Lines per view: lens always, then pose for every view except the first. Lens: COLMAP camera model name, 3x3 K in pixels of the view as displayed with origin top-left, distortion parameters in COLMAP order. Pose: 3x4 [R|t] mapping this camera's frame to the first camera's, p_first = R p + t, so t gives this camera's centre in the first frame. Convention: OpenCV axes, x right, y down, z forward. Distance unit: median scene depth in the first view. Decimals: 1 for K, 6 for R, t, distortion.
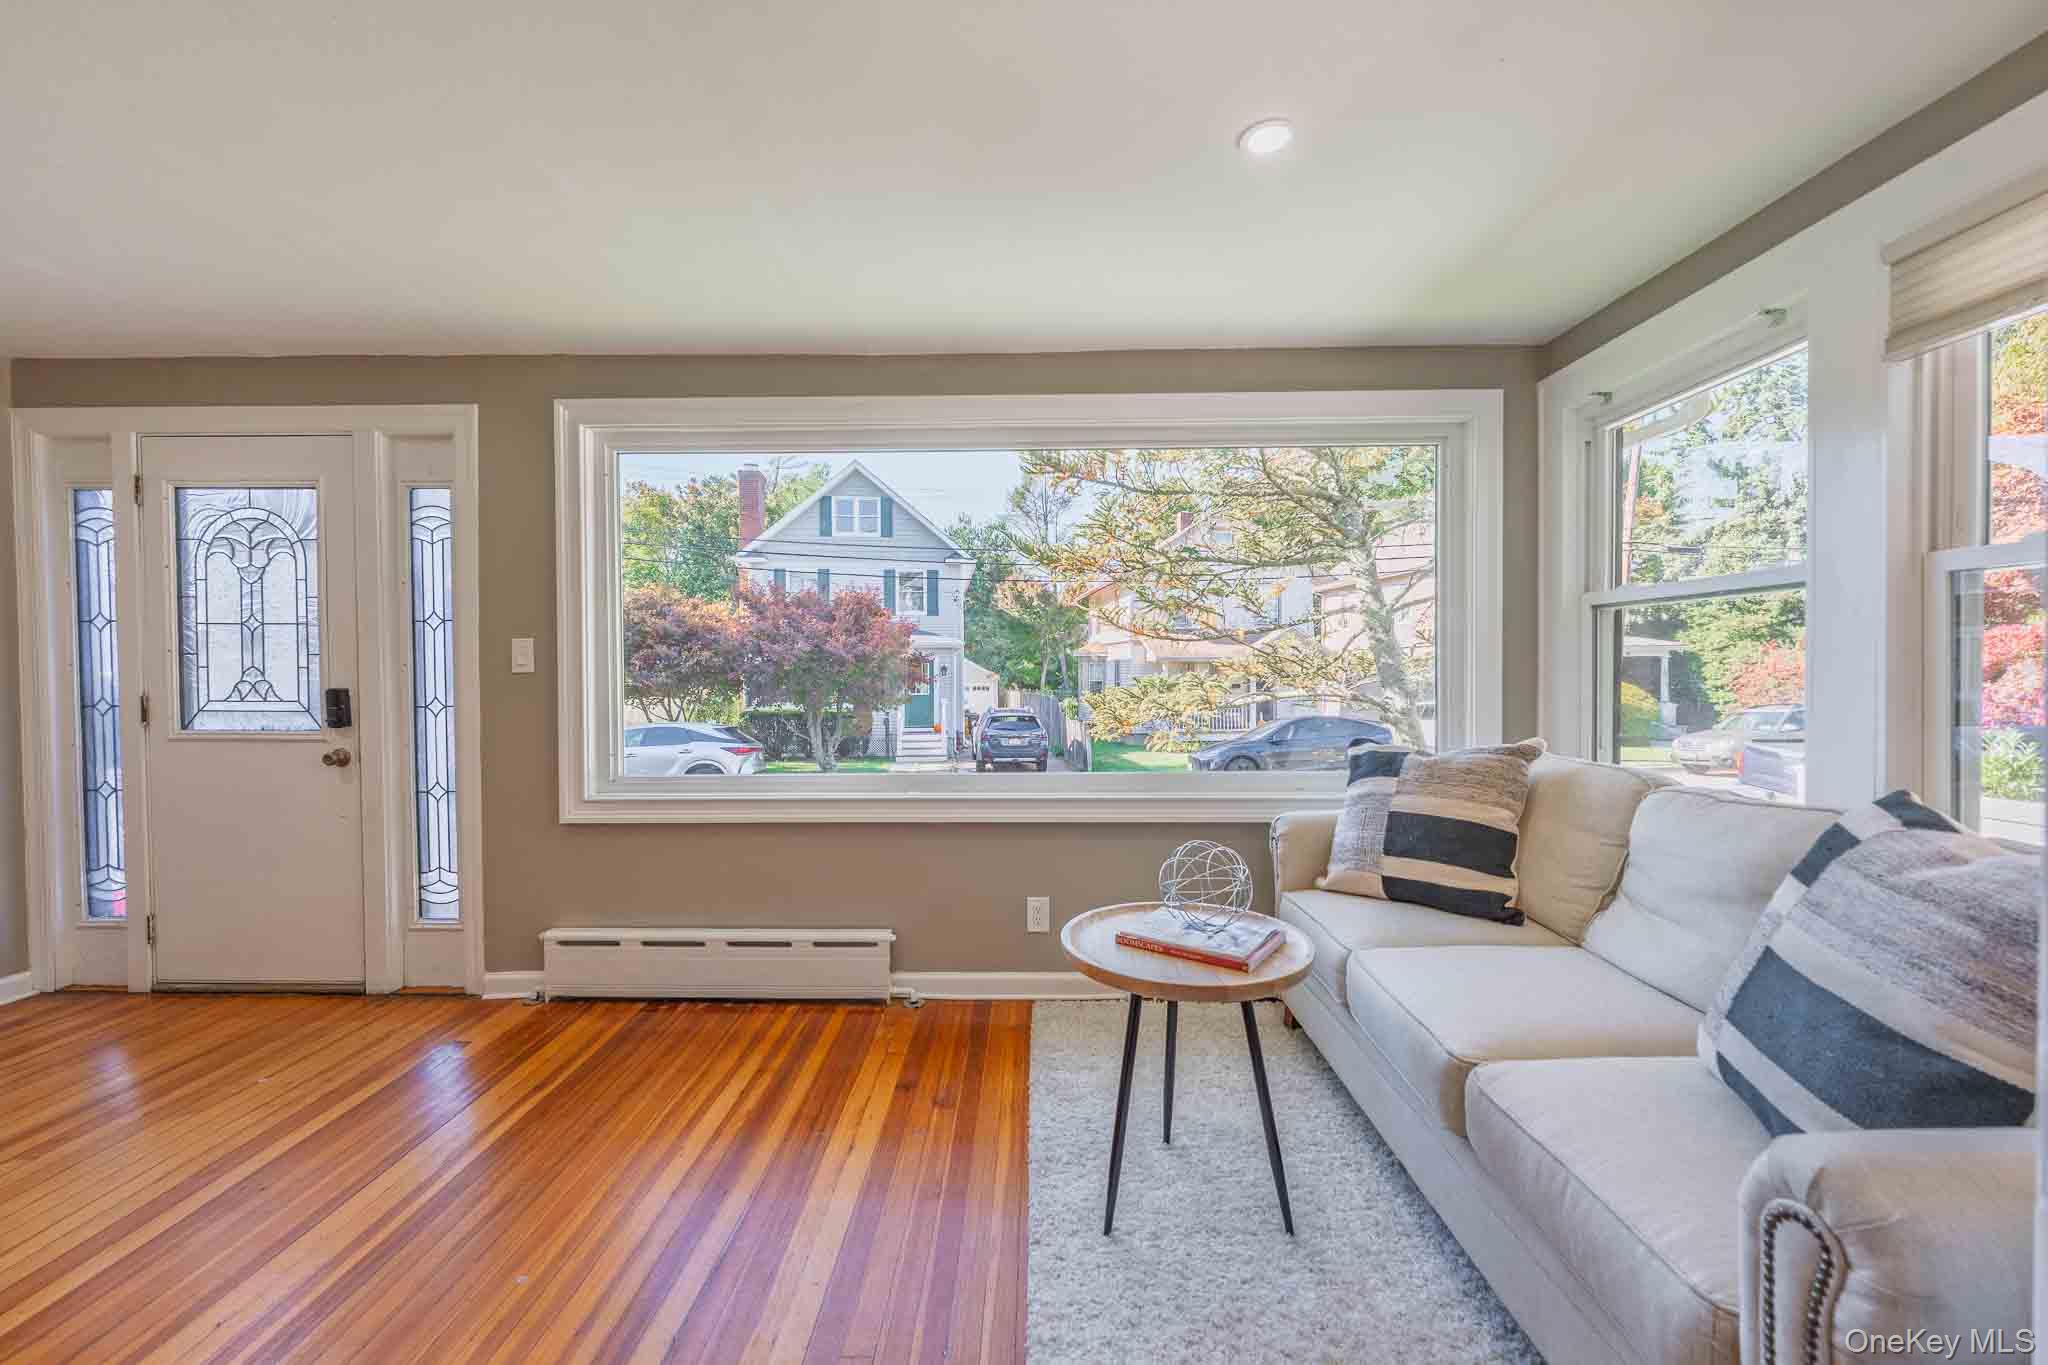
lens RADIAL K [[825.7, 0, 1020.3], [0, 825.7, 681.7], [0, 0, 1]] dist [0.000053, -0.000190]
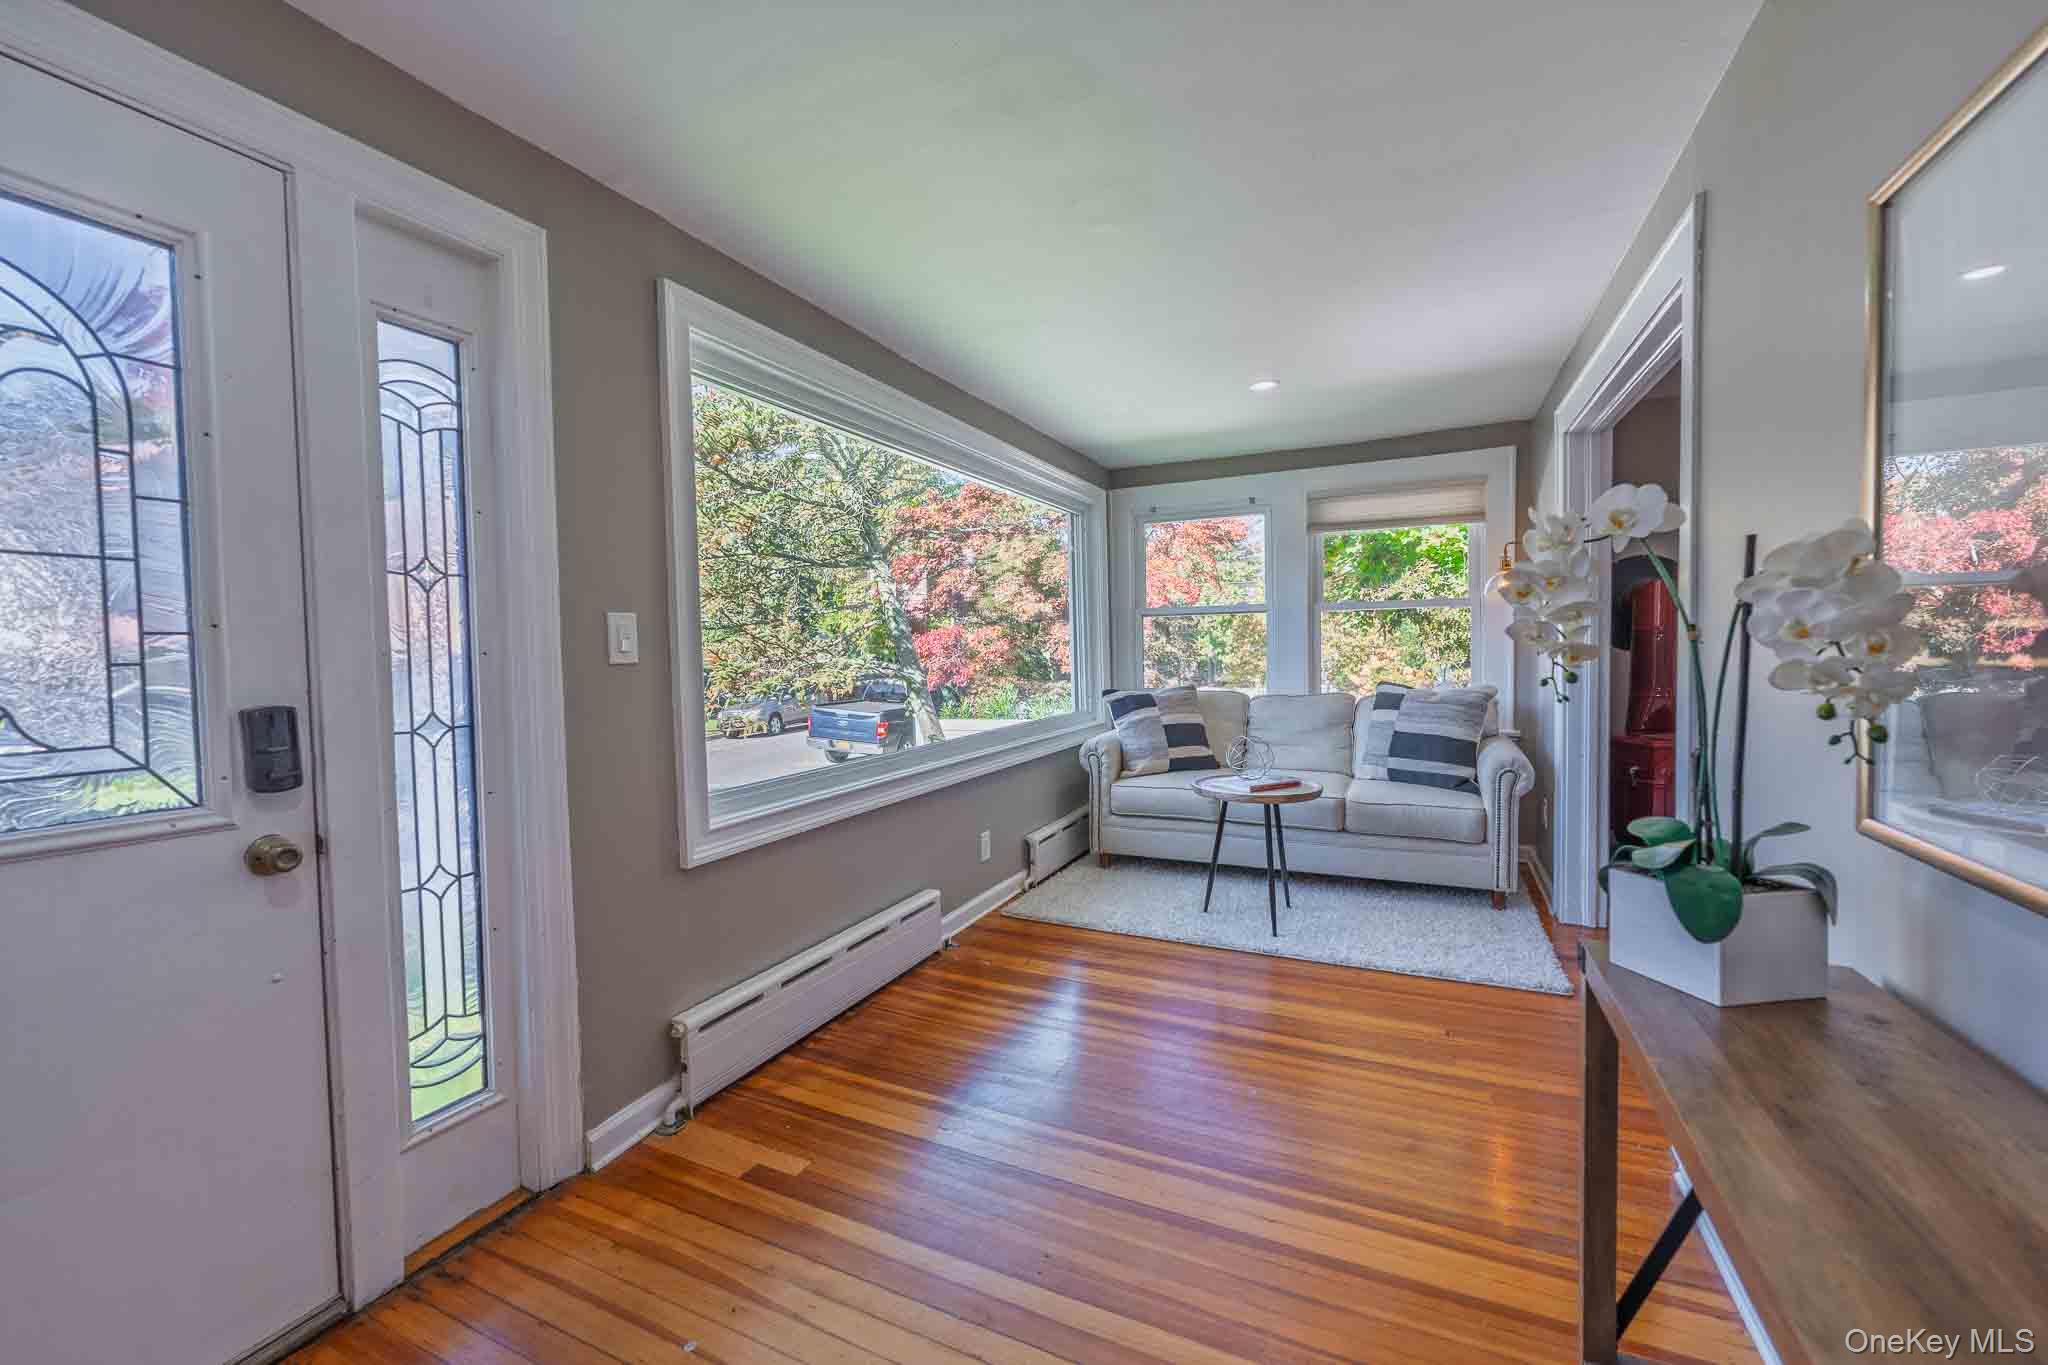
lens RADIAL K [[824.0, 0, 1019.8], [0, 824.0, 684.7], [0, 0, 1]] dist [-0.002816, -0.000590]
pose [[0.409201, -0.045797, 0.911294, -1.101435], [0.033372, 0.998823, 0.035210, -0.006498], [-0.911834, 0.016004, 0.410248, 0.436249]]
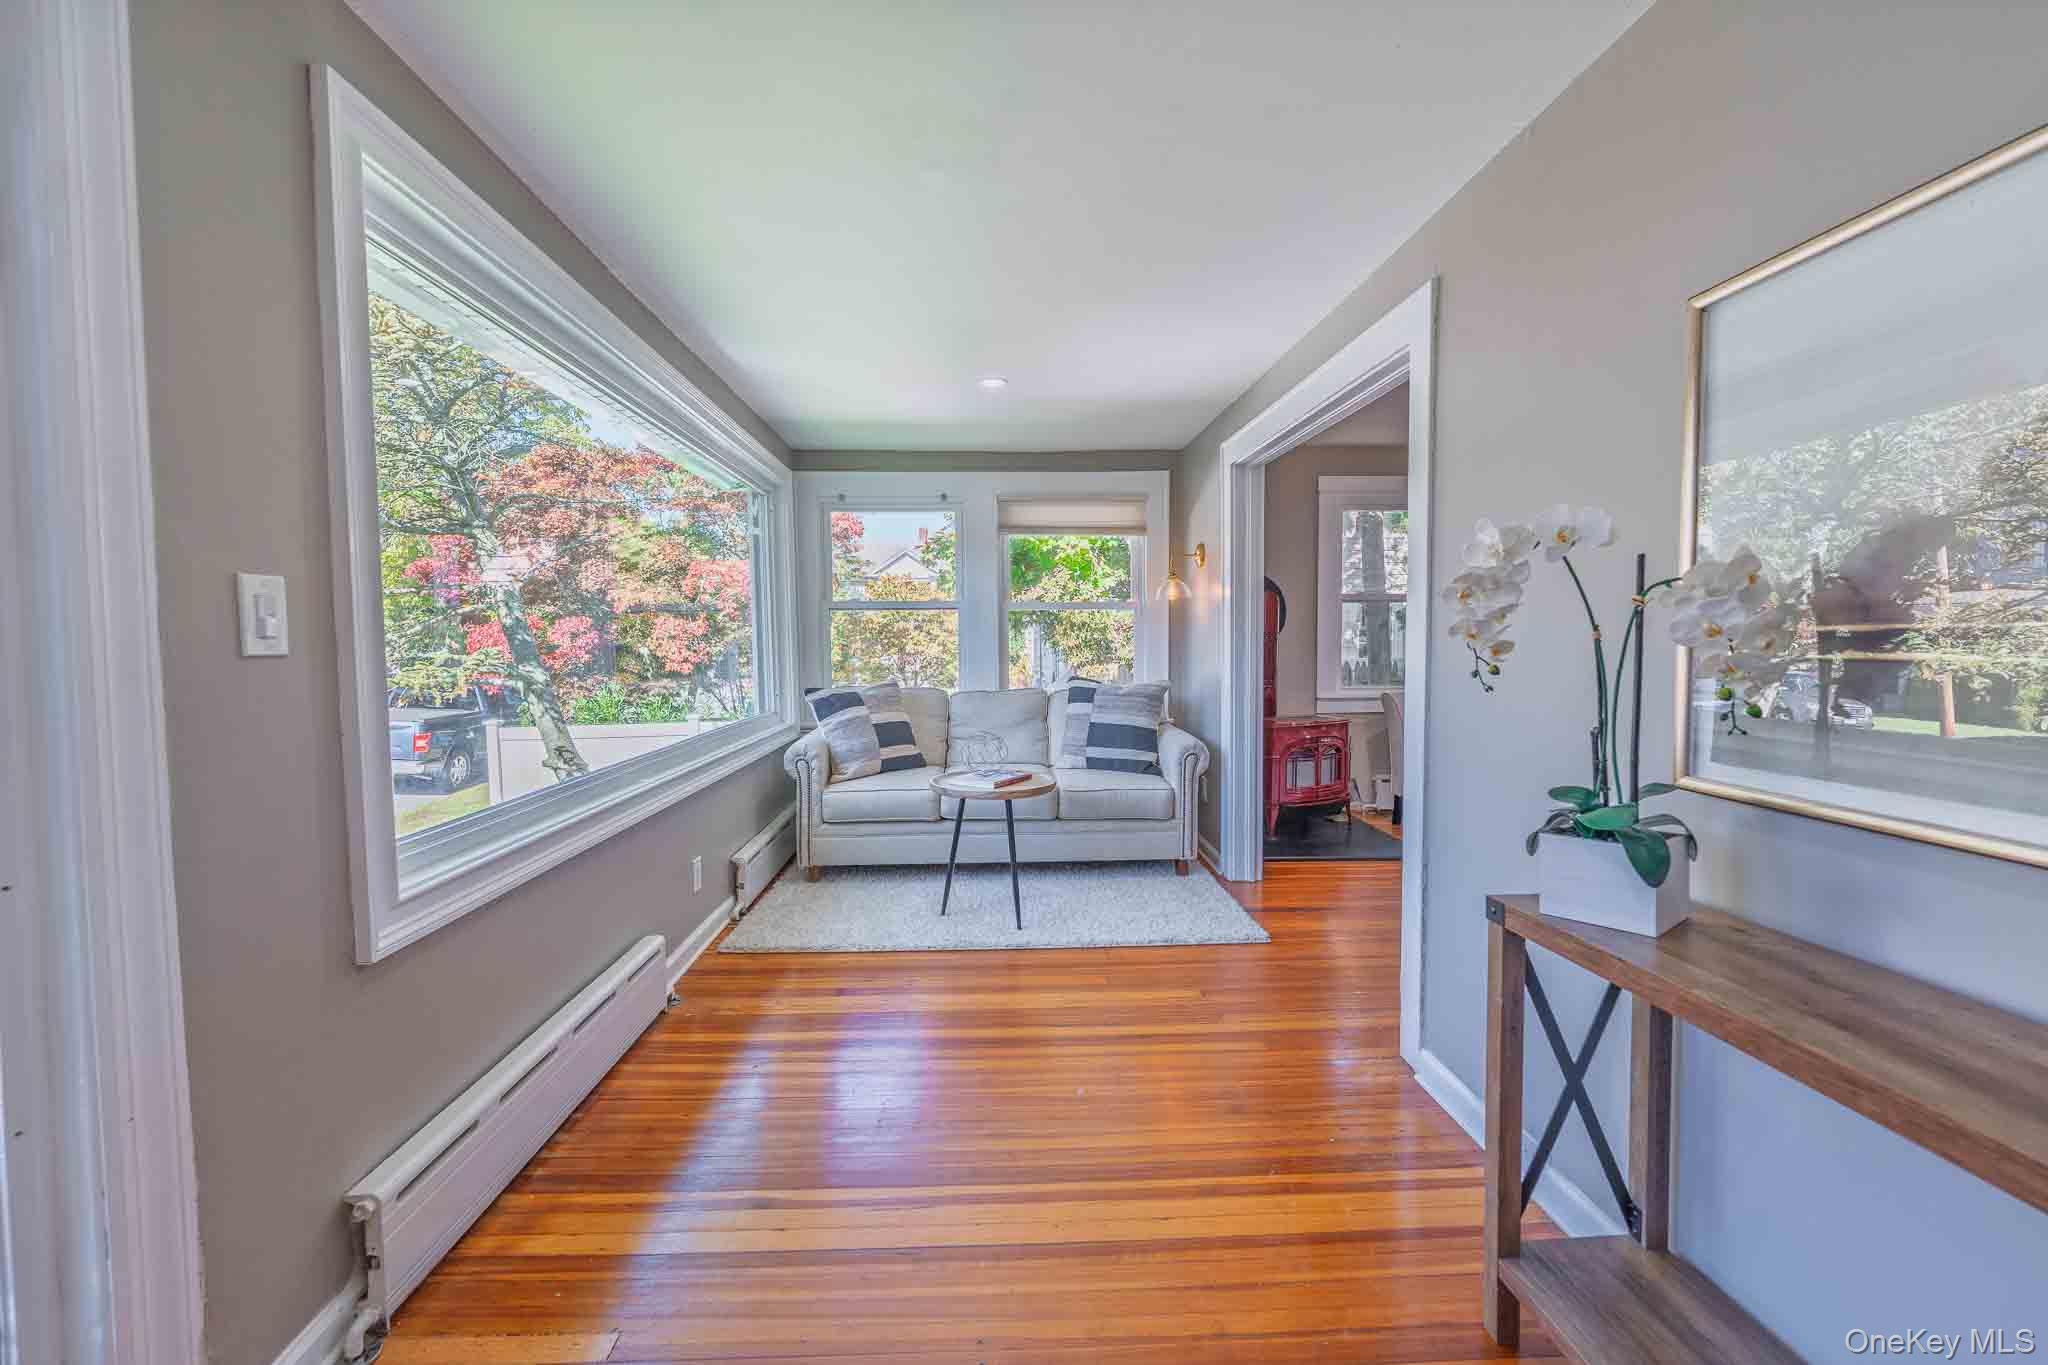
lens RADIAL K [[825.7, 0, 1020.3], [0, 825.7, 681.7], [0, 0, 1]] dist [0.000053, -0.000190]
pose [[-0.067568, -0.047215, 0.996597, -1.069878], [0.023512, 0.998527, 0.048900, -0.009187], [-0.997438, 0.026736, -0.066358, 0.652132]]
